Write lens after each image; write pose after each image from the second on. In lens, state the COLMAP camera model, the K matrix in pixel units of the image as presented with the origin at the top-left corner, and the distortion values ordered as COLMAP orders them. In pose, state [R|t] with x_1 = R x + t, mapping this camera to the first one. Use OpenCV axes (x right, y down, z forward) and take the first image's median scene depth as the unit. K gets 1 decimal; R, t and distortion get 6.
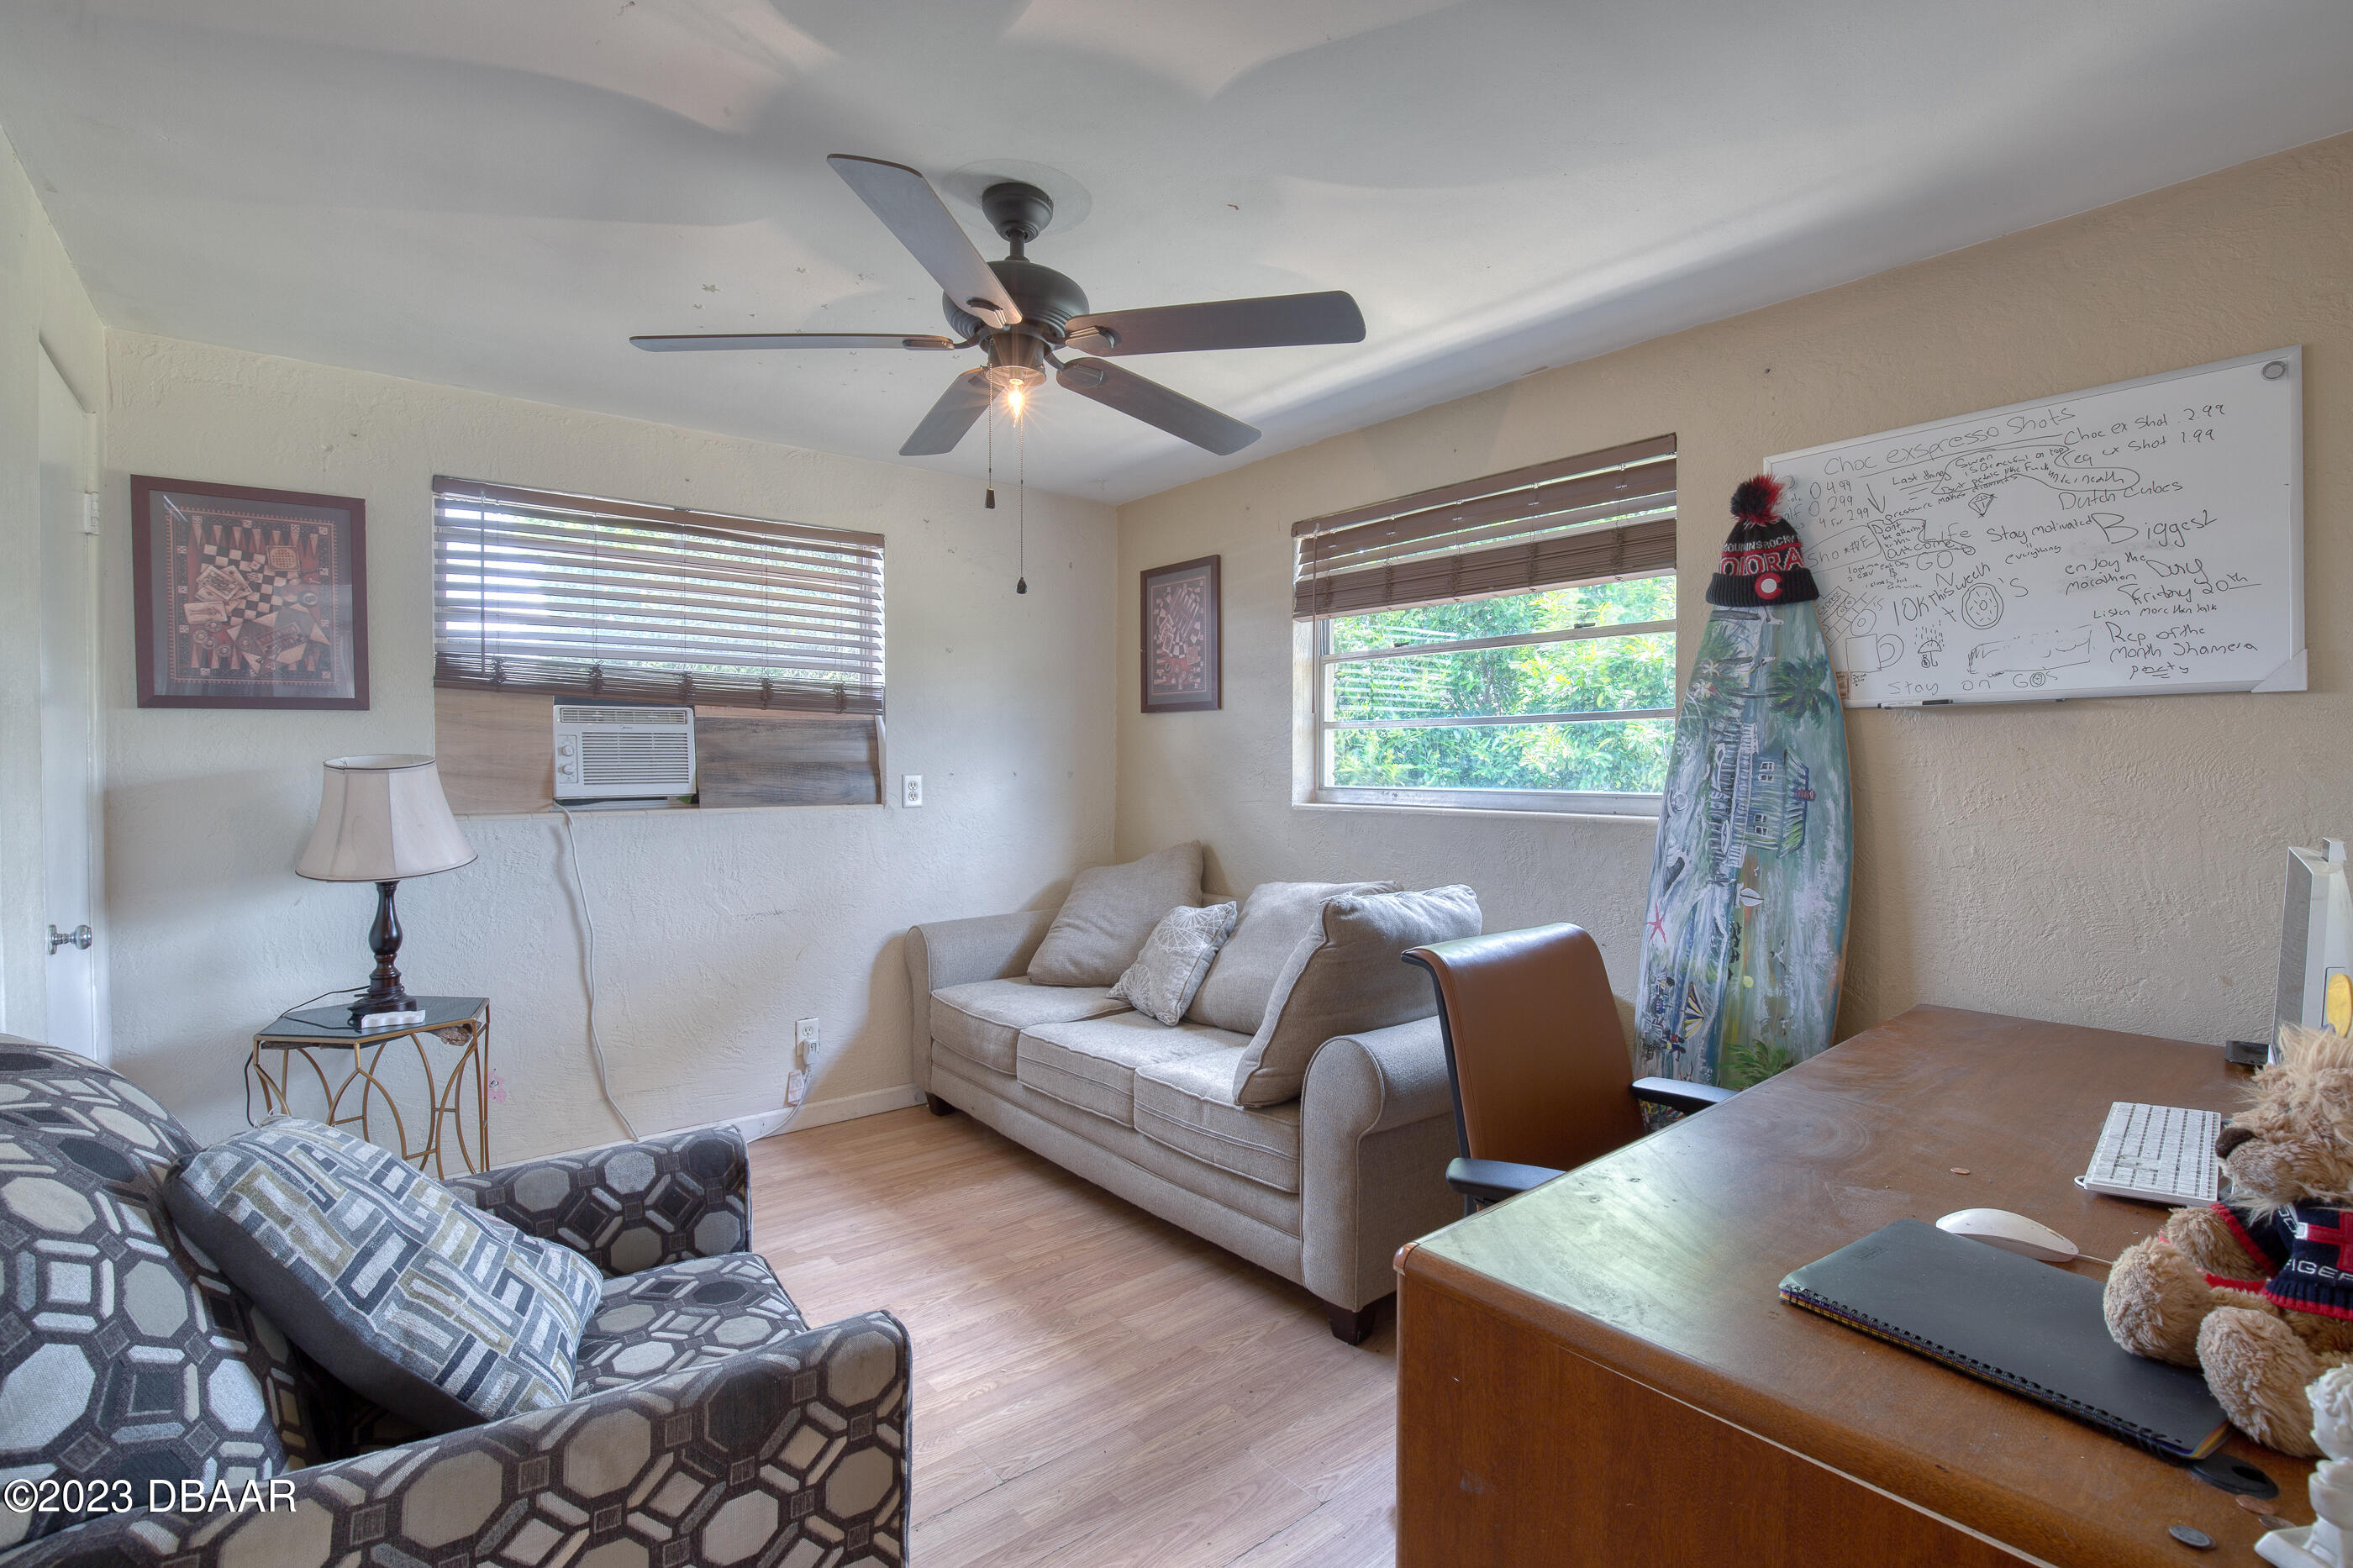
lens RADIAL K [[1078.9, 0, 1172.7], [0, 1078.9, 801.8], [0, 0, 1]] dist [-0.004907, 0.000643]
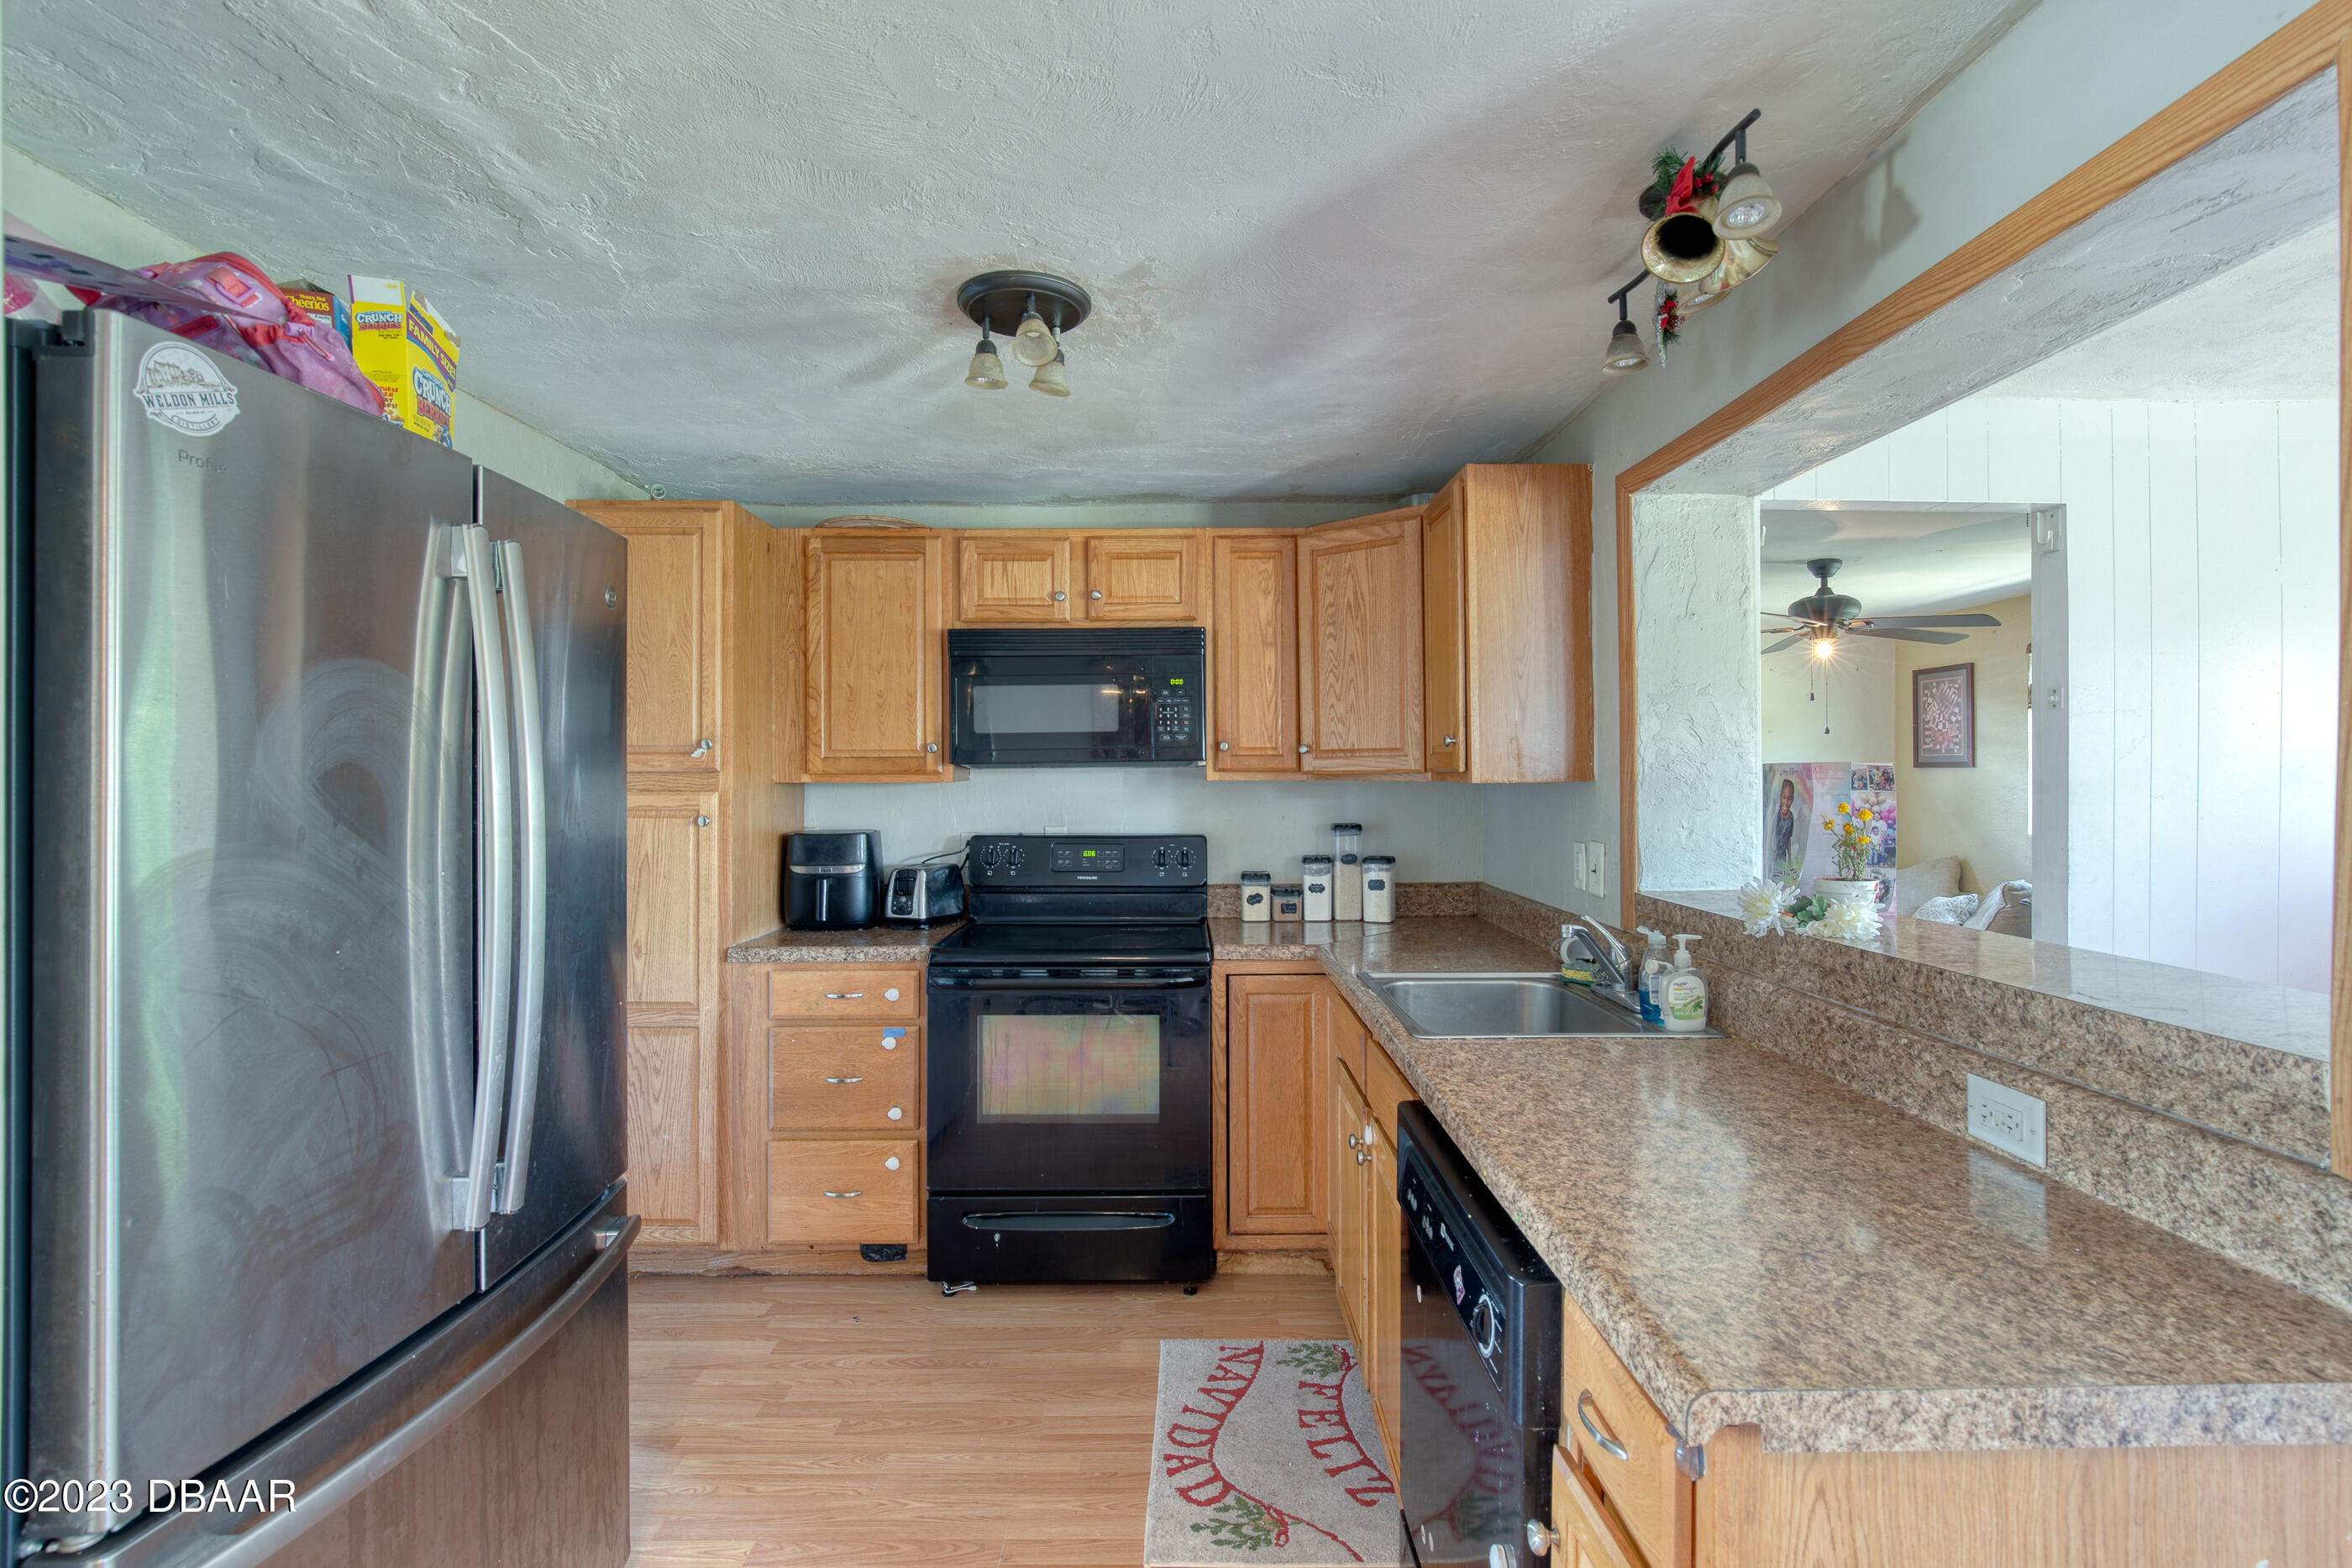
lens RADIAL K [[1078.4, 0, 1190.1], [0, 1078.4, 778.1], [0, 0, 1]] dist [-0.004907, 0.000643]
pose [[0.792845, -0.007549, -0.609377, 0.089011], [-0.013843, 0.999442, -0.030392, -0.011136], [0.609266, 0.032532, 0.792298, -0.811501]]
